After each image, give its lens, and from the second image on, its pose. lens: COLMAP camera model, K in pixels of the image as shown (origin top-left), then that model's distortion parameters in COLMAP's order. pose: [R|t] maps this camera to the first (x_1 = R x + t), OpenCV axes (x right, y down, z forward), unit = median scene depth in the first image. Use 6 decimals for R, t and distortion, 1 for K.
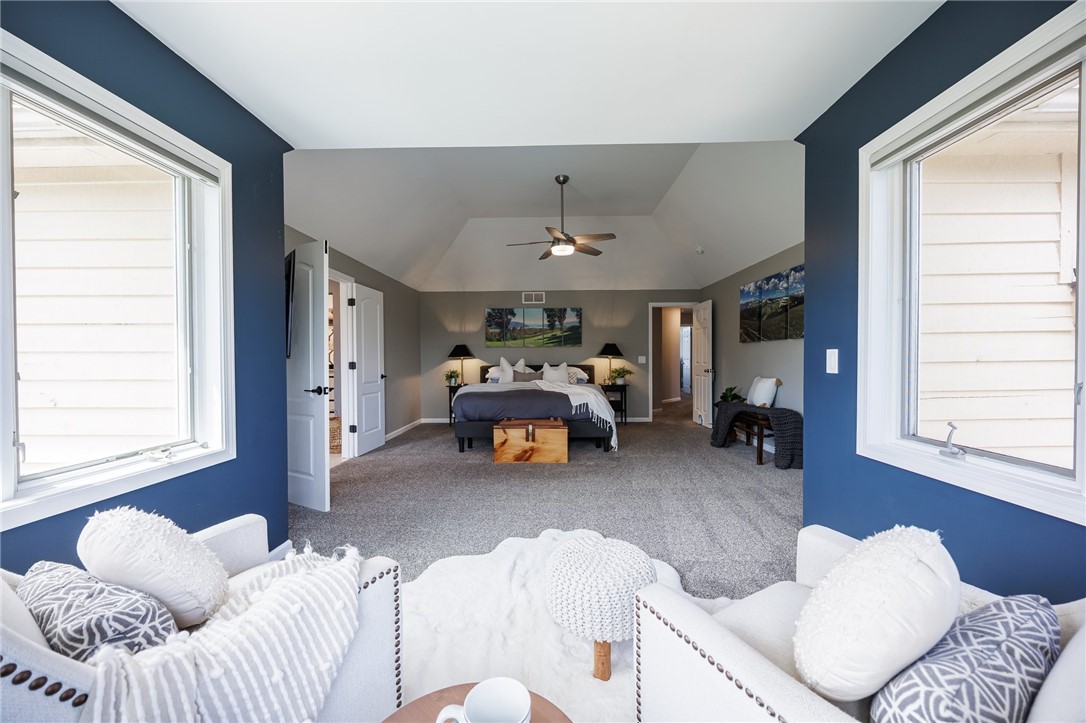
lens RADIAL K [[410.5, 0, 544.7], [0, 410.5, 363.8], [0, 0, 1]] dist [-0.001824, -0.000380]
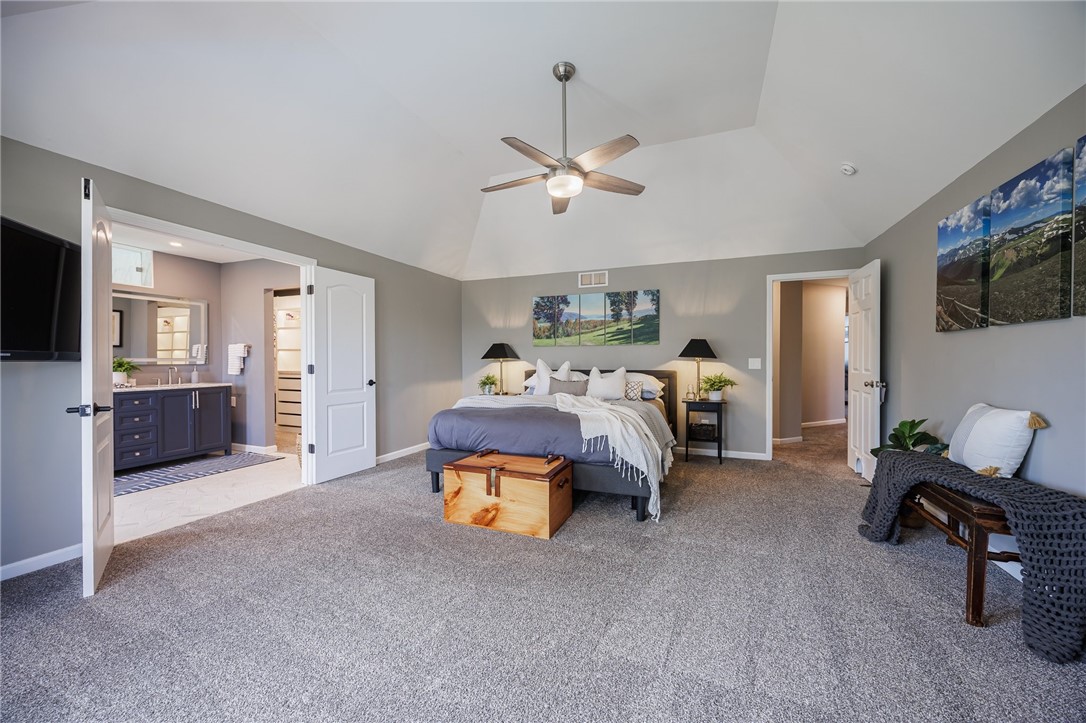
lens RADIAL K [[410.5, 0, 544.7], [0, 410.5, 363.8], [0, 0, 1]] dist [-0.001824, -0.000380]
pose [[0.934597, 0.006910, -0.355641, 0.187948], [-0.008182, 0.999964, -0.002074, -0.006639], [0.355614, 0.004848, 0.934620, 0.327435]]
